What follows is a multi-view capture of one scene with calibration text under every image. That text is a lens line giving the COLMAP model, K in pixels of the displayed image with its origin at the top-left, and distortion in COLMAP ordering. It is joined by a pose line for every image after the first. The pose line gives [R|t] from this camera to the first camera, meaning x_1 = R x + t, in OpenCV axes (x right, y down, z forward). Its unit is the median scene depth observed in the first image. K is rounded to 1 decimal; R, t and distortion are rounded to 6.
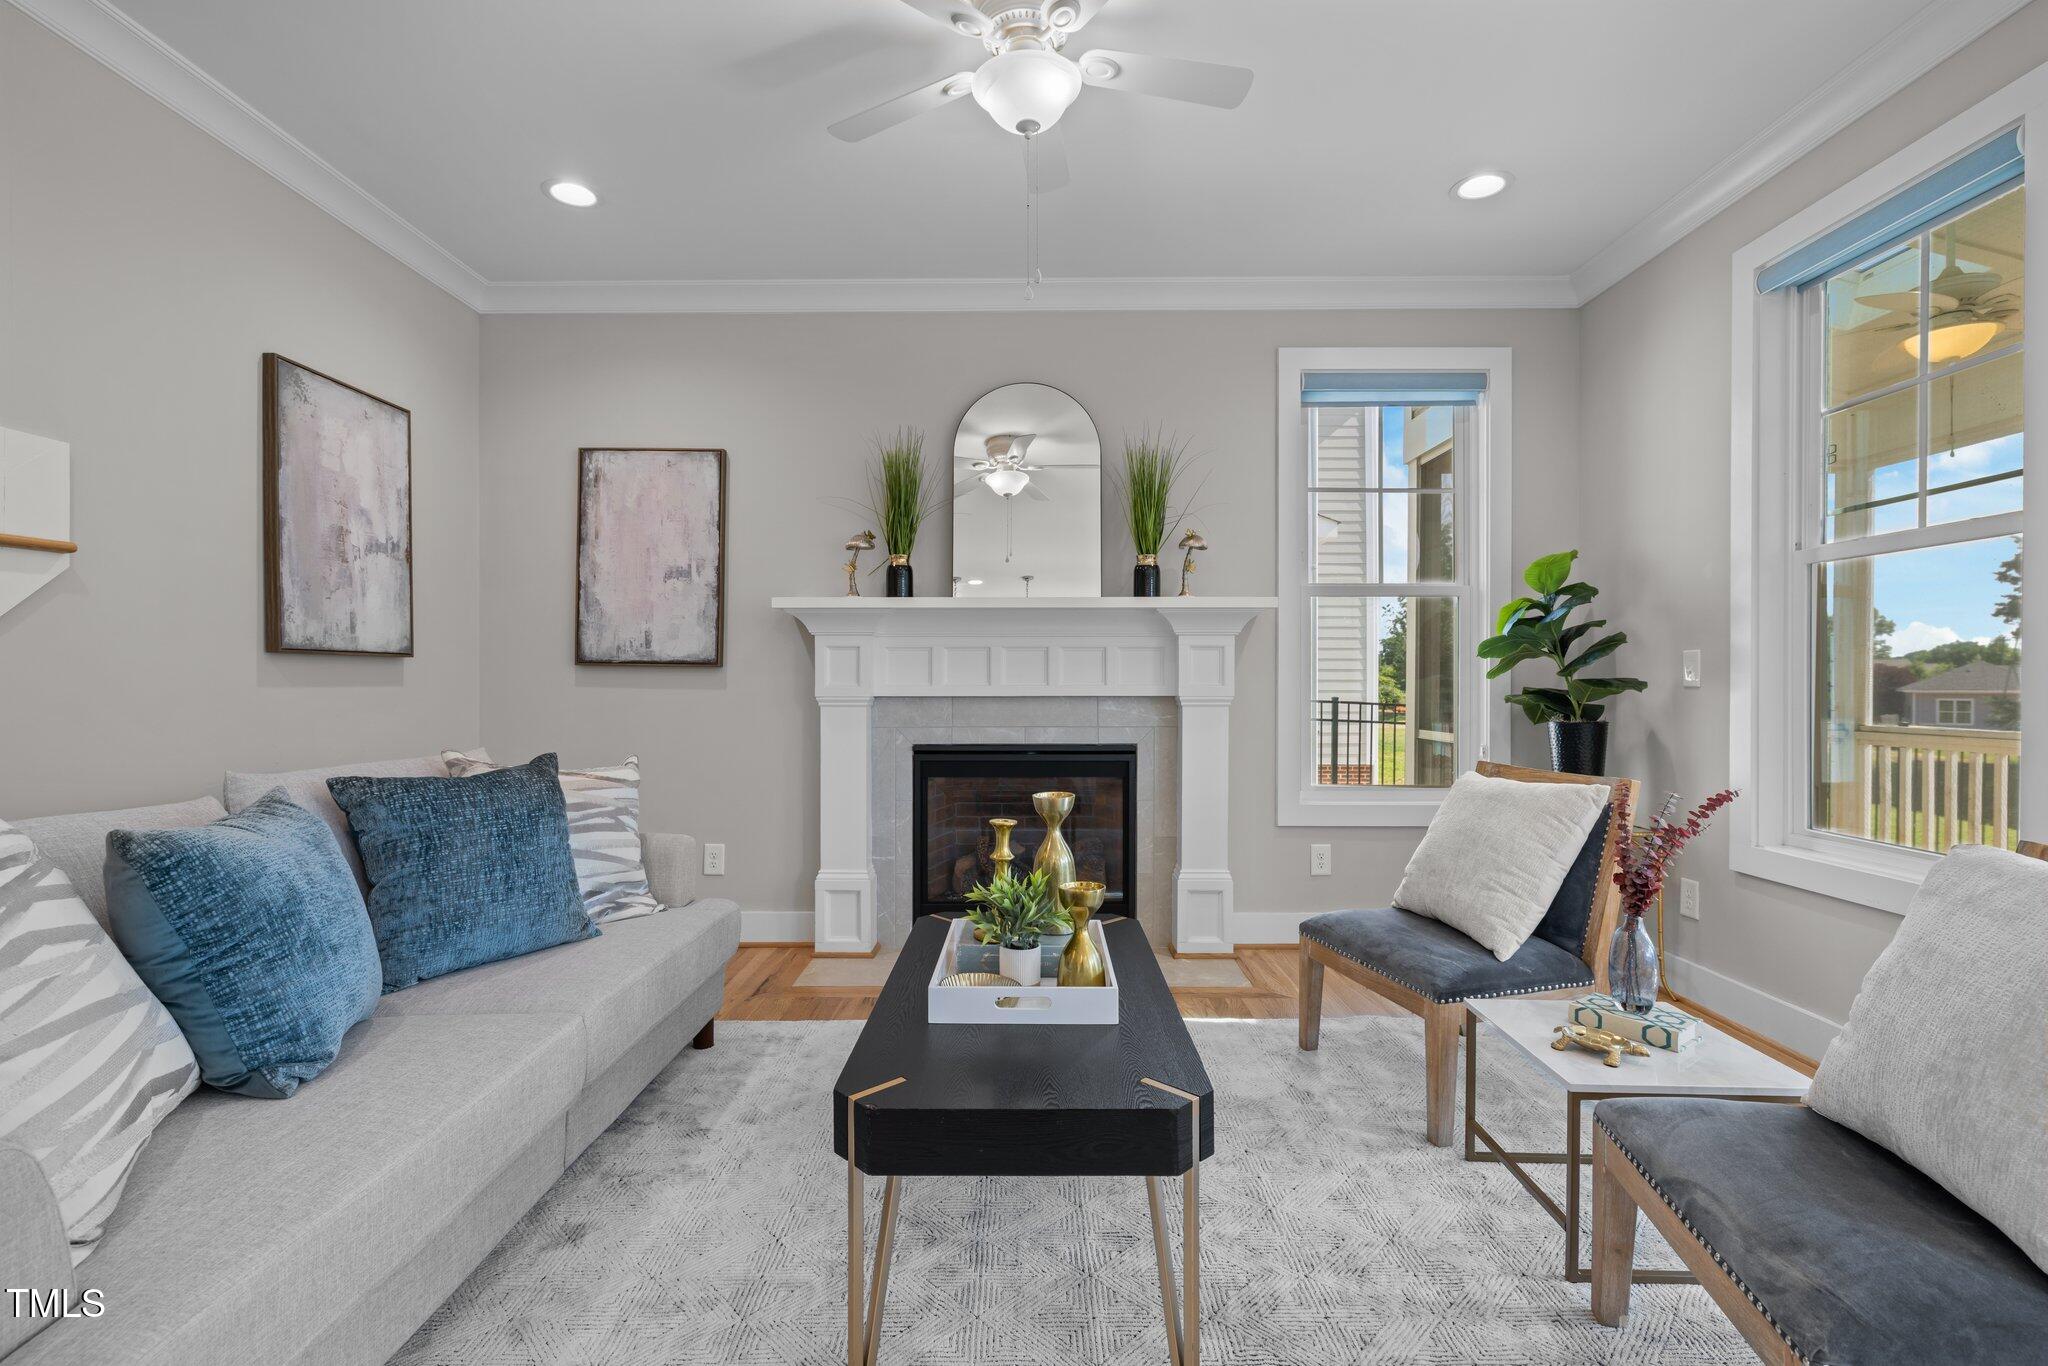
lens RADIAL K [[1046.2, 0, 1020.3], [0, 1046.2, 684.5], [0, 0, 1]] dist [-0.001633, -0.000435]
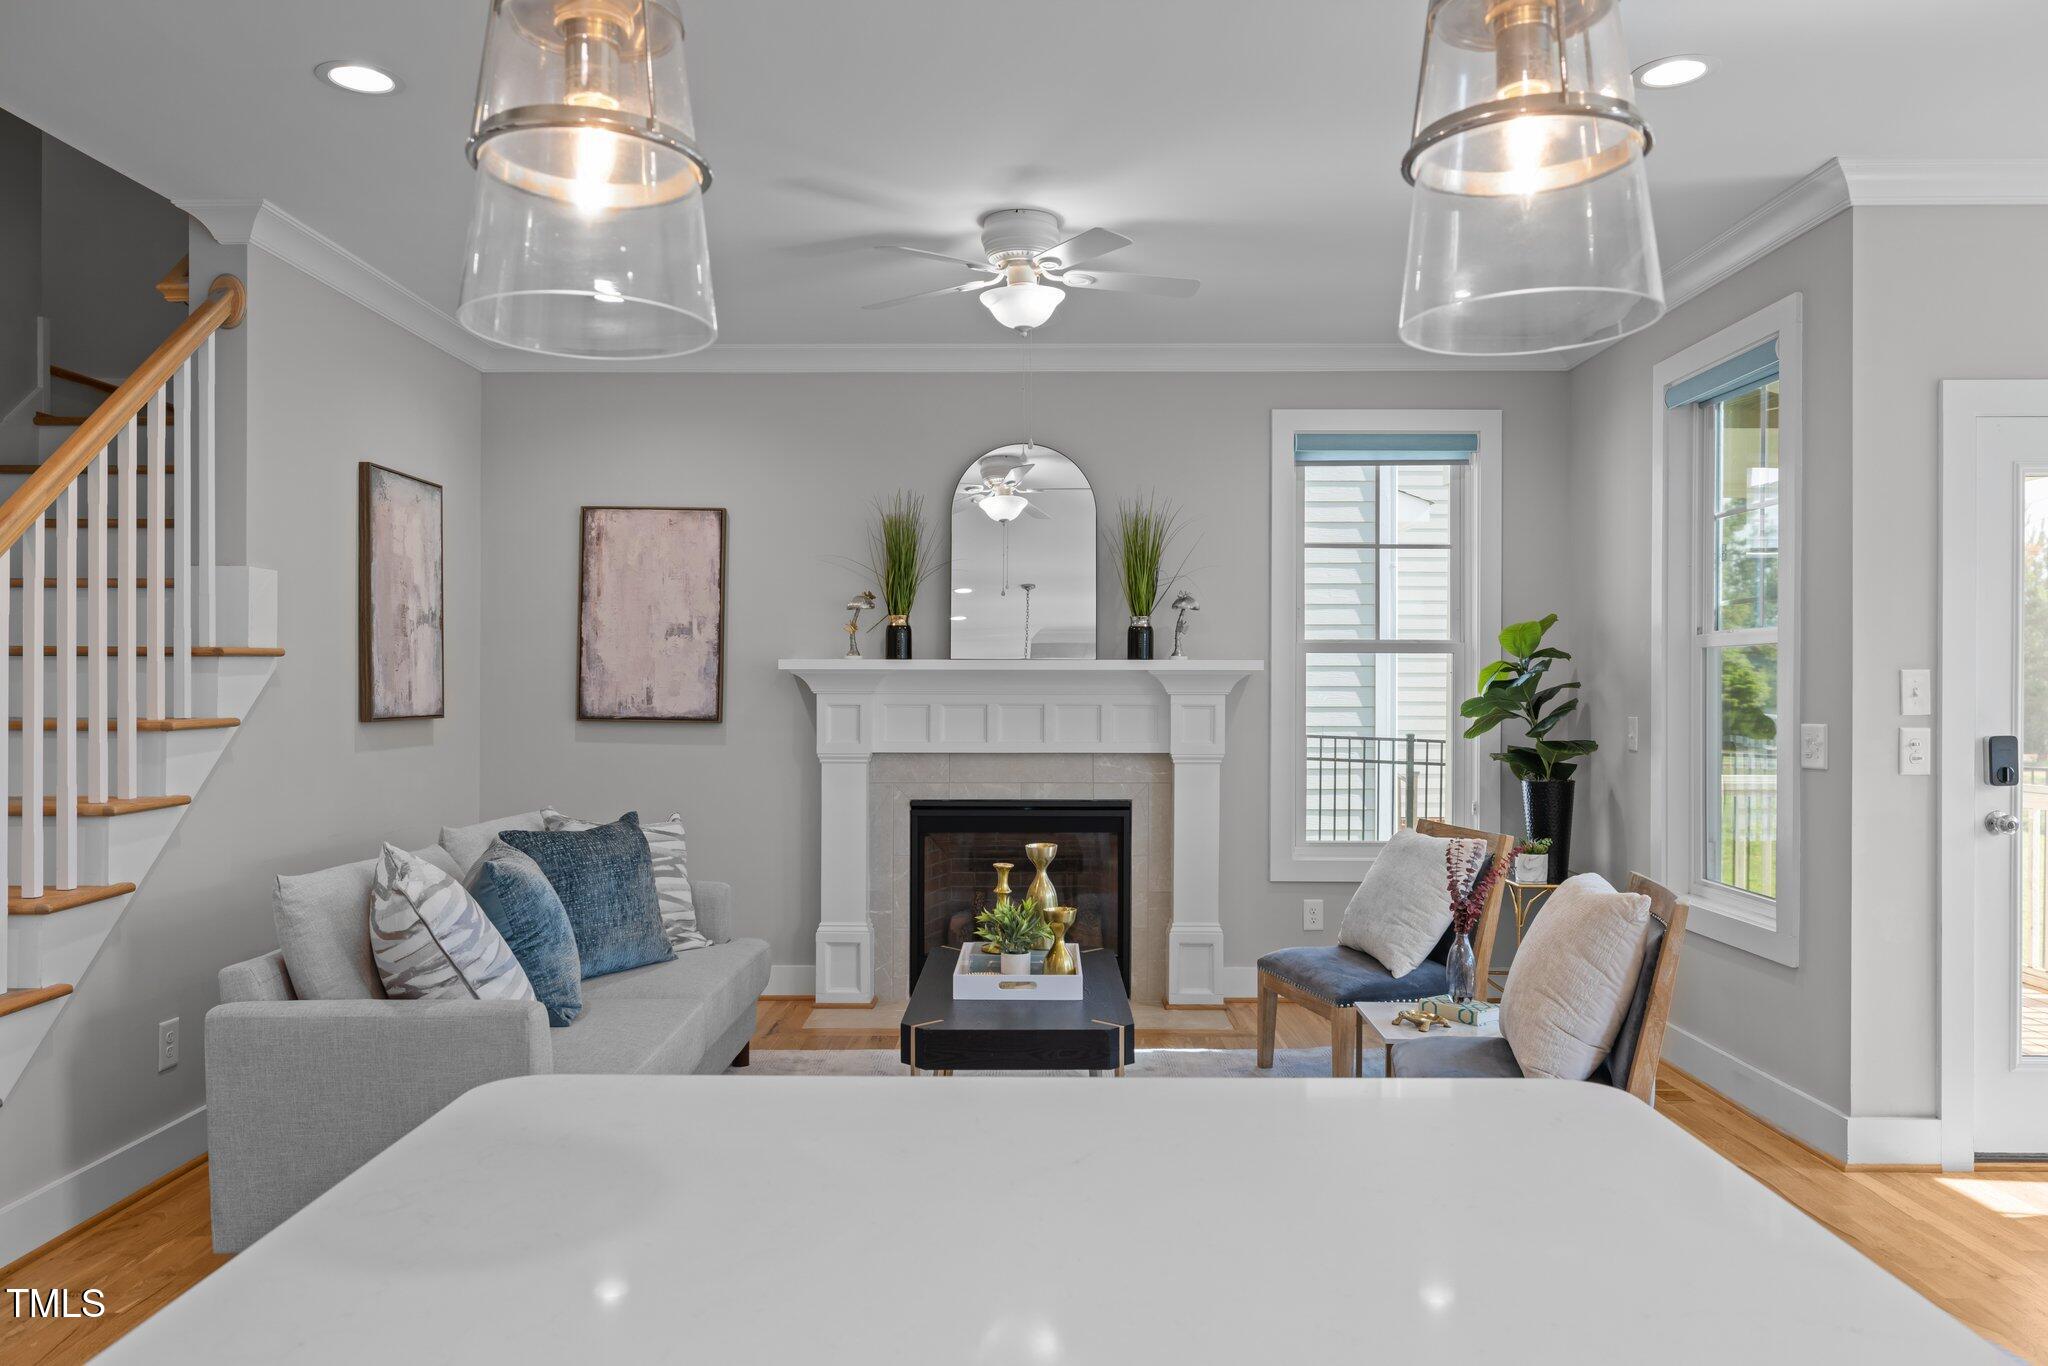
lens RADIAL K [[1535.4, 0, 1027.1], [0, 1535.4, 689.6], [0, 0, 1]] dist [-0.028060, 0.003063]
pose [[0.999976, 0.002407, 0.006517, 0.000265], [-0.002374, 0.999984, -0.005079, -0.045335], [-0.006529, 0.005063, 0.999966, -0.519536]]
